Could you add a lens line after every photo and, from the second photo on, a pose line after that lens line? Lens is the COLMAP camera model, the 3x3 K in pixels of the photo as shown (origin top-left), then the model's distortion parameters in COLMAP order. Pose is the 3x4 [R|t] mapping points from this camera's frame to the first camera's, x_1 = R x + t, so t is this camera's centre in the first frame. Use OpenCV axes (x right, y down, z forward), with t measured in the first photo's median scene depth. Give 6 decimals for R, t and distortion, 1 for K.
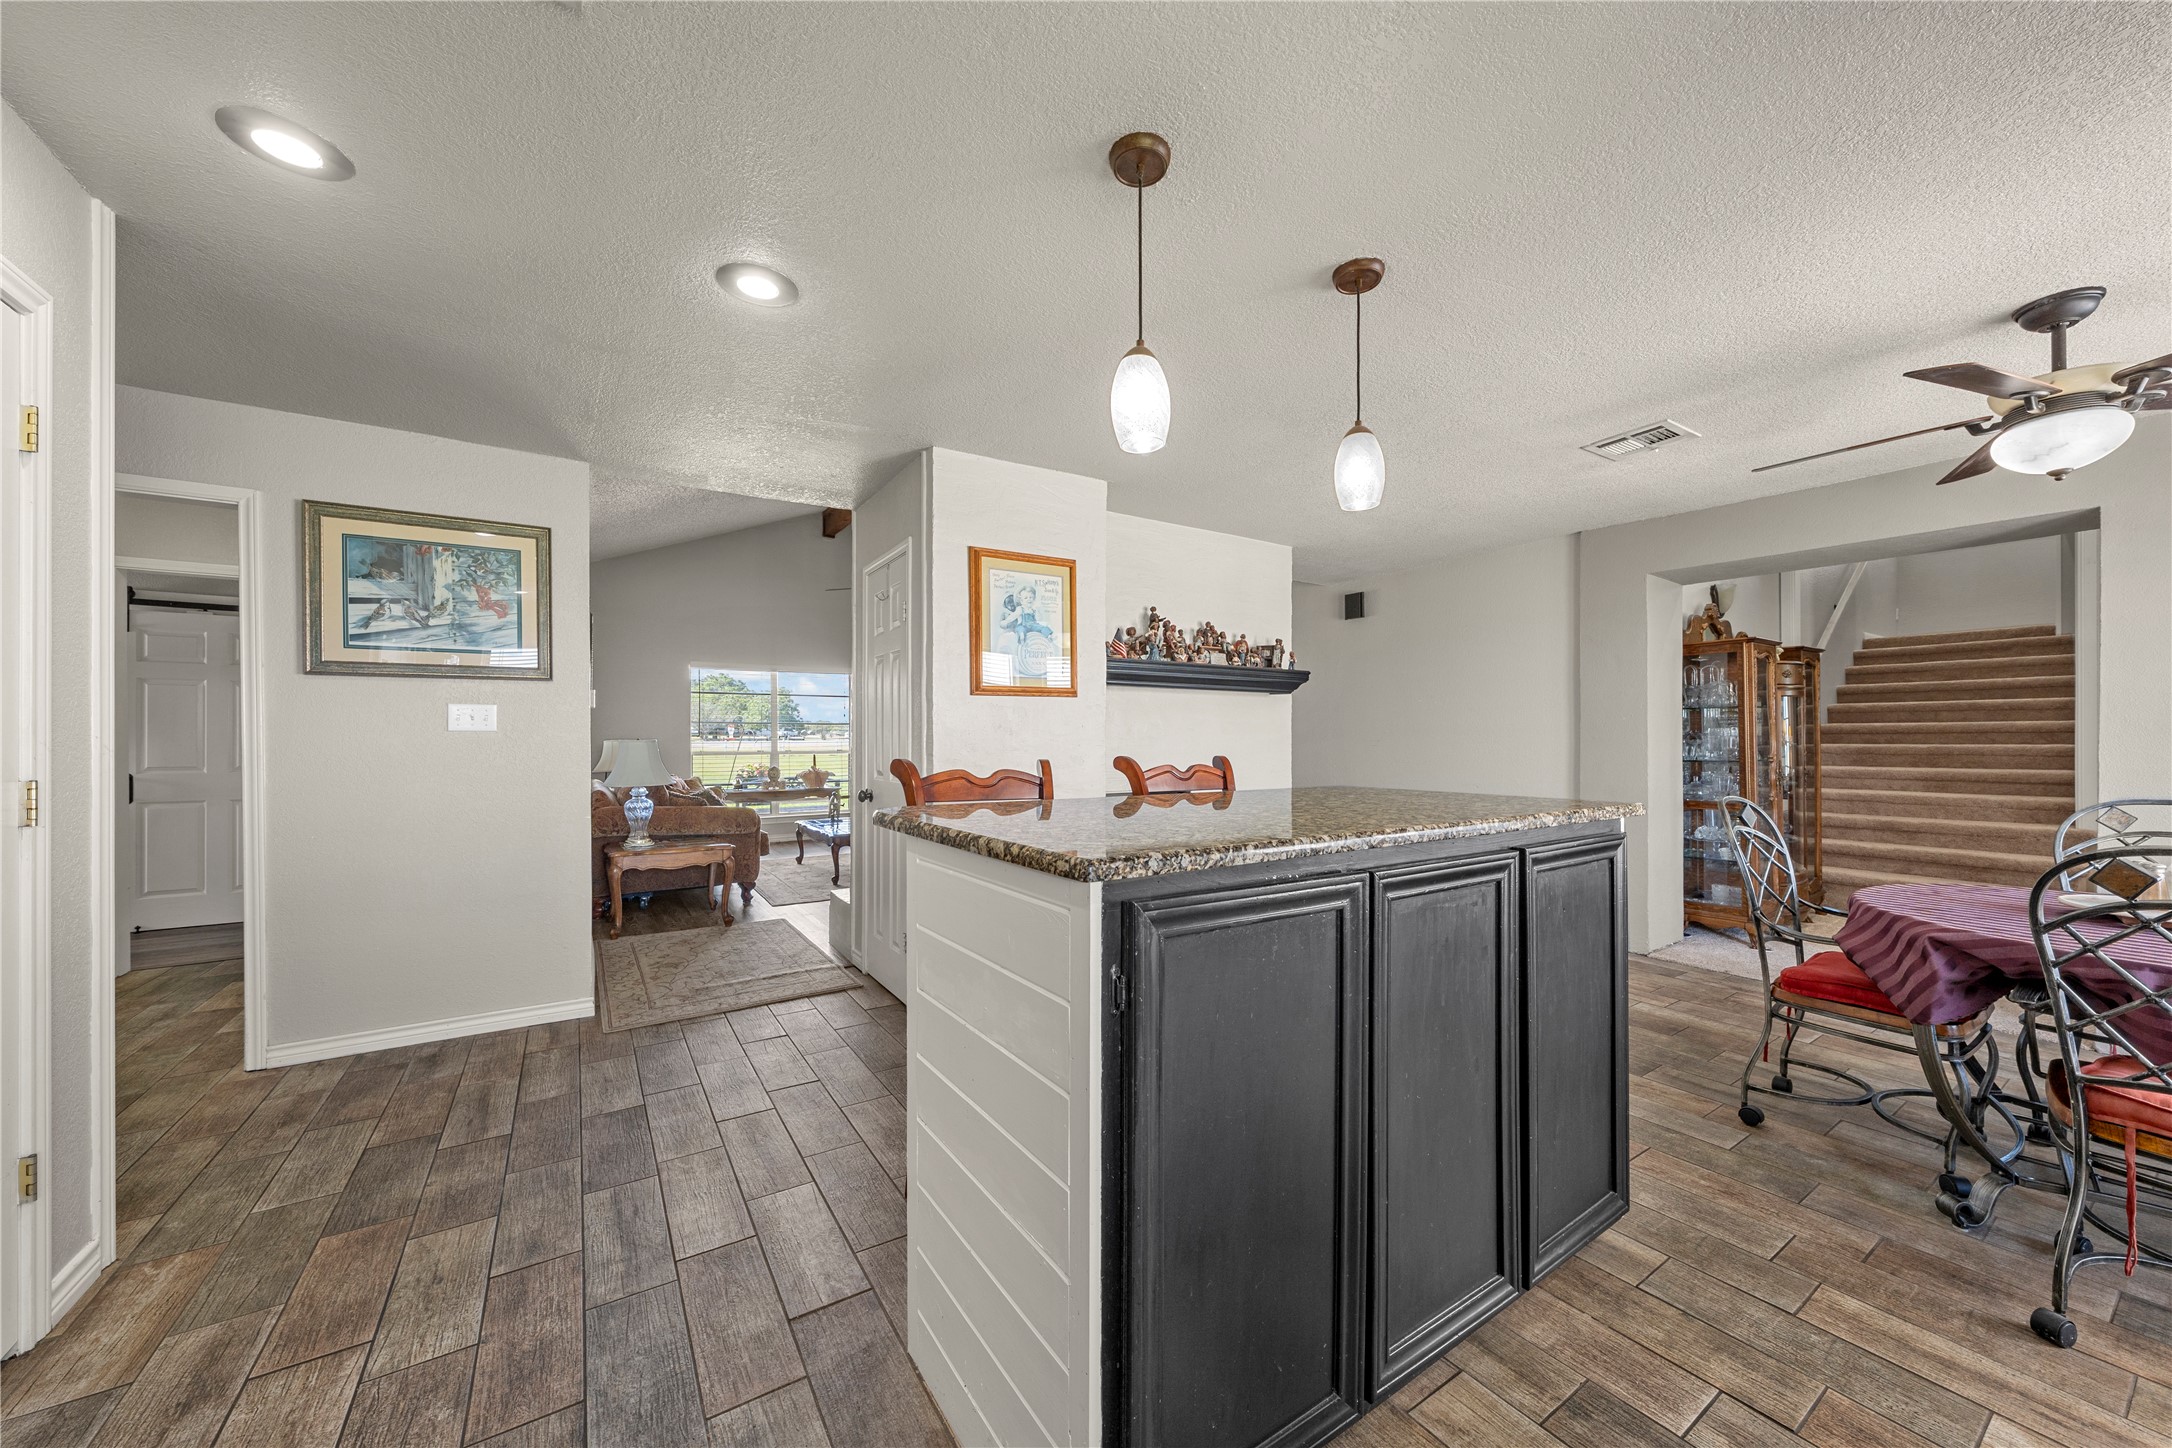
lens RADIAL K [[773.7, 0, 1084.8], [0, 773.7, 730.7], [0, 0, 1]] dist [0.000663, 0.000077]
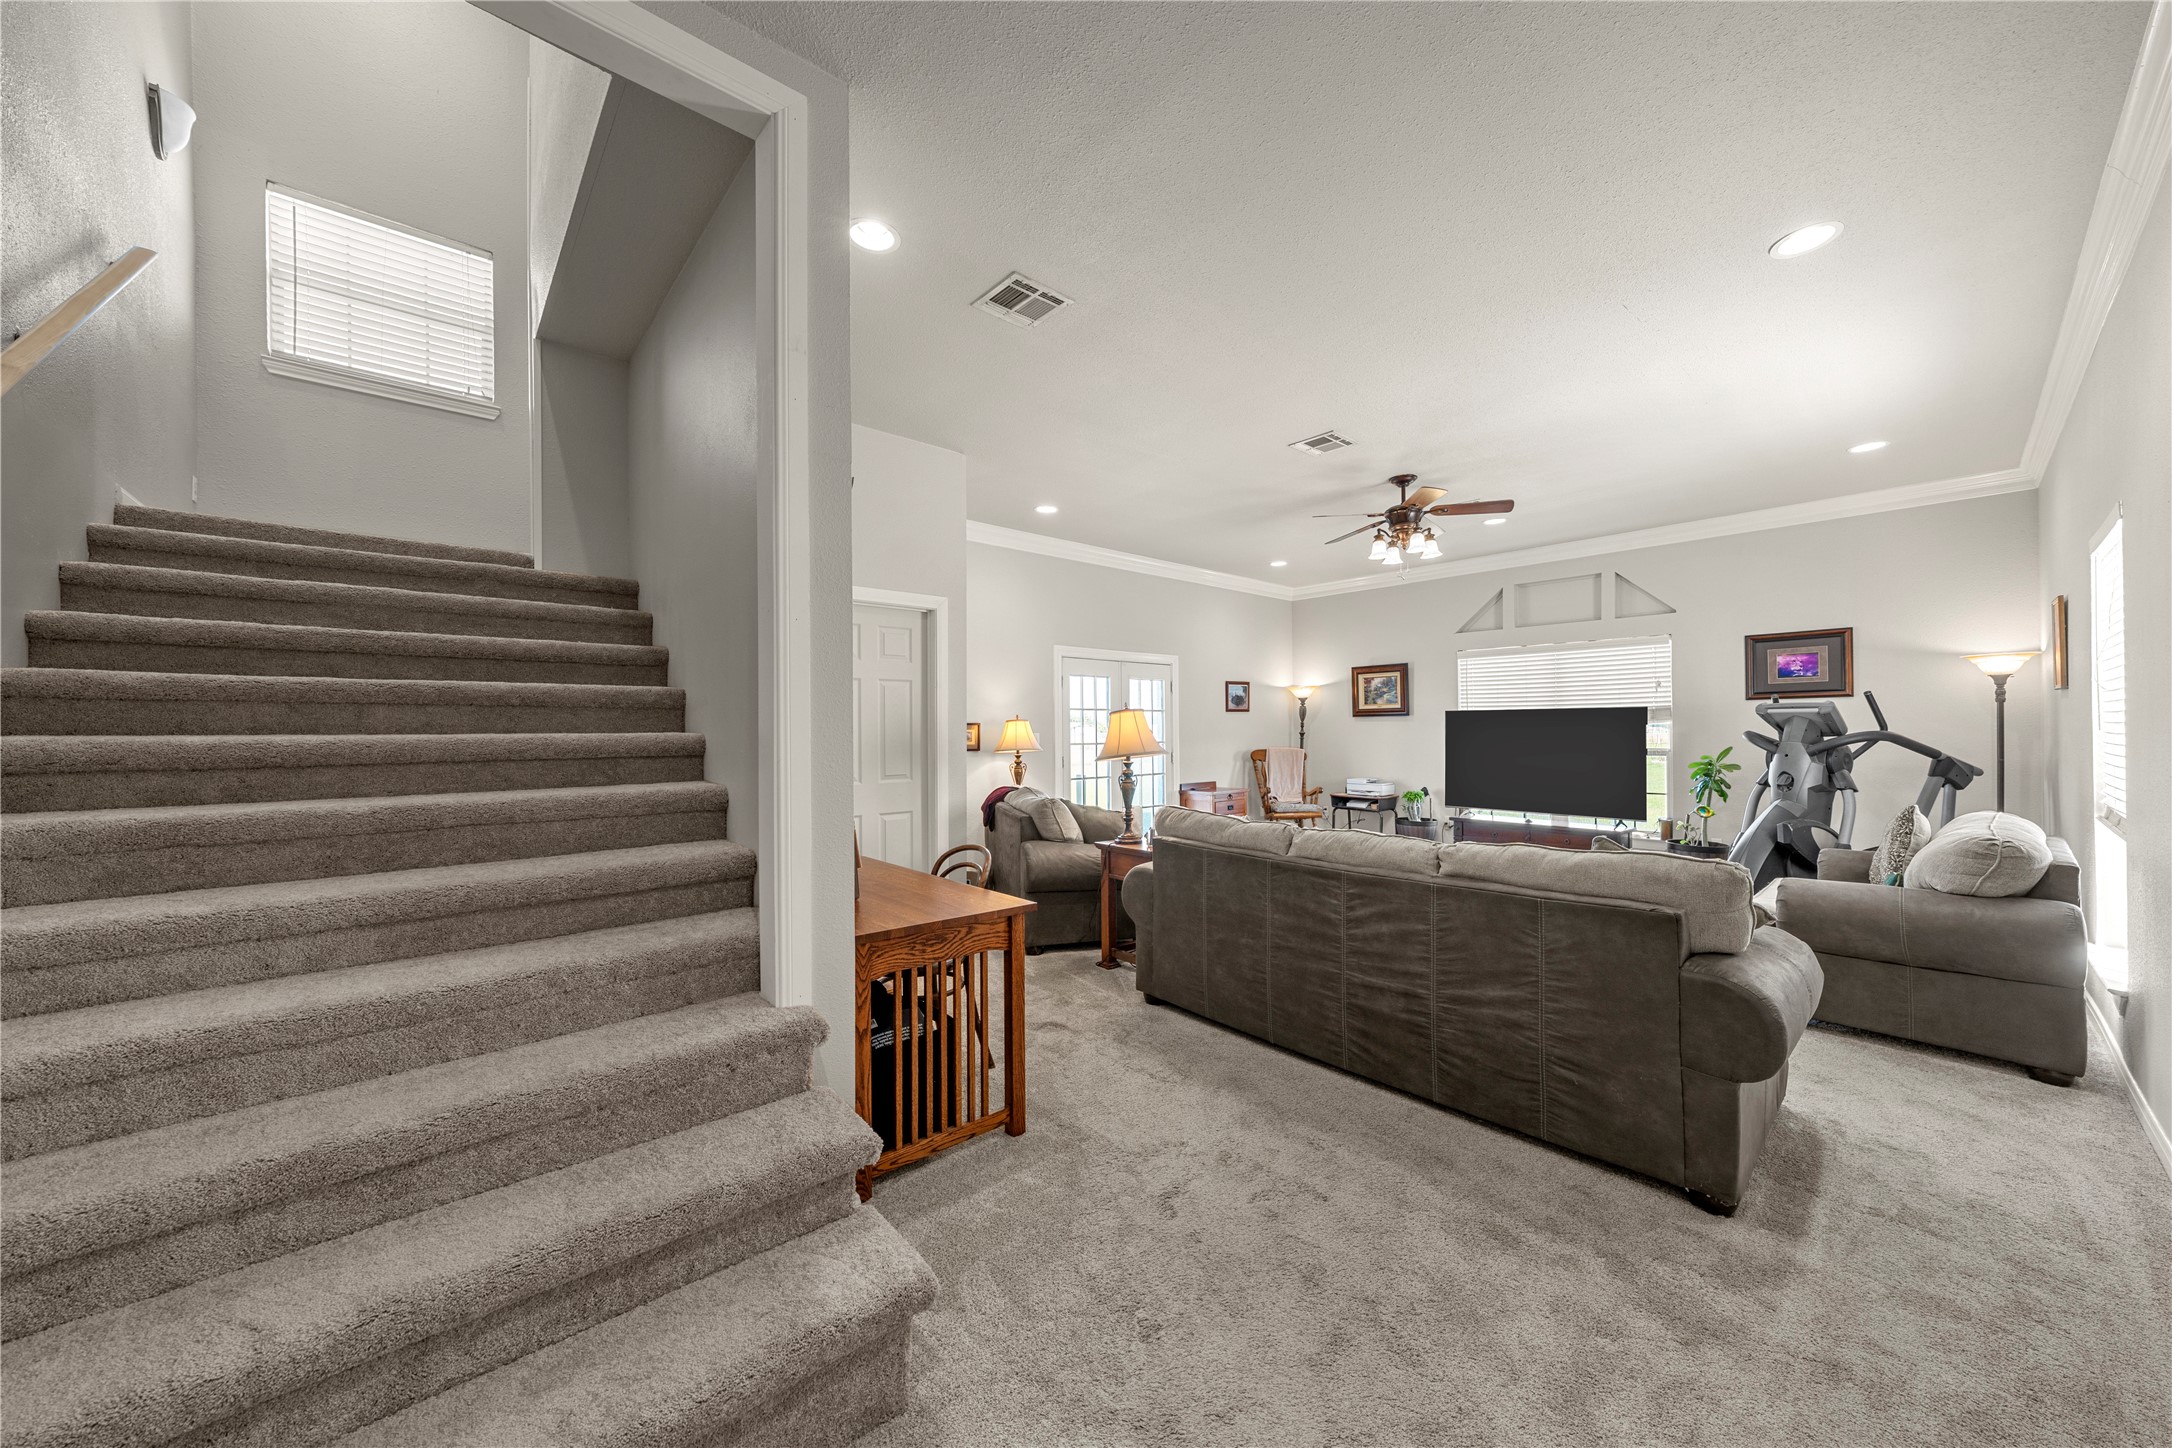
lens RADIAL K [[773.7, 0, 1089.4], [0, 773.7, 729.2], [0, 0, 1]] dist [0.000663, 0.000077]
pose [[-0.153188, 0.012686, 0.988116, 0.683045], [0.001131, 0.999919, -0.012662, -0.008491], [-0.988196, -0.000822, -0.153190, 0.712724]]
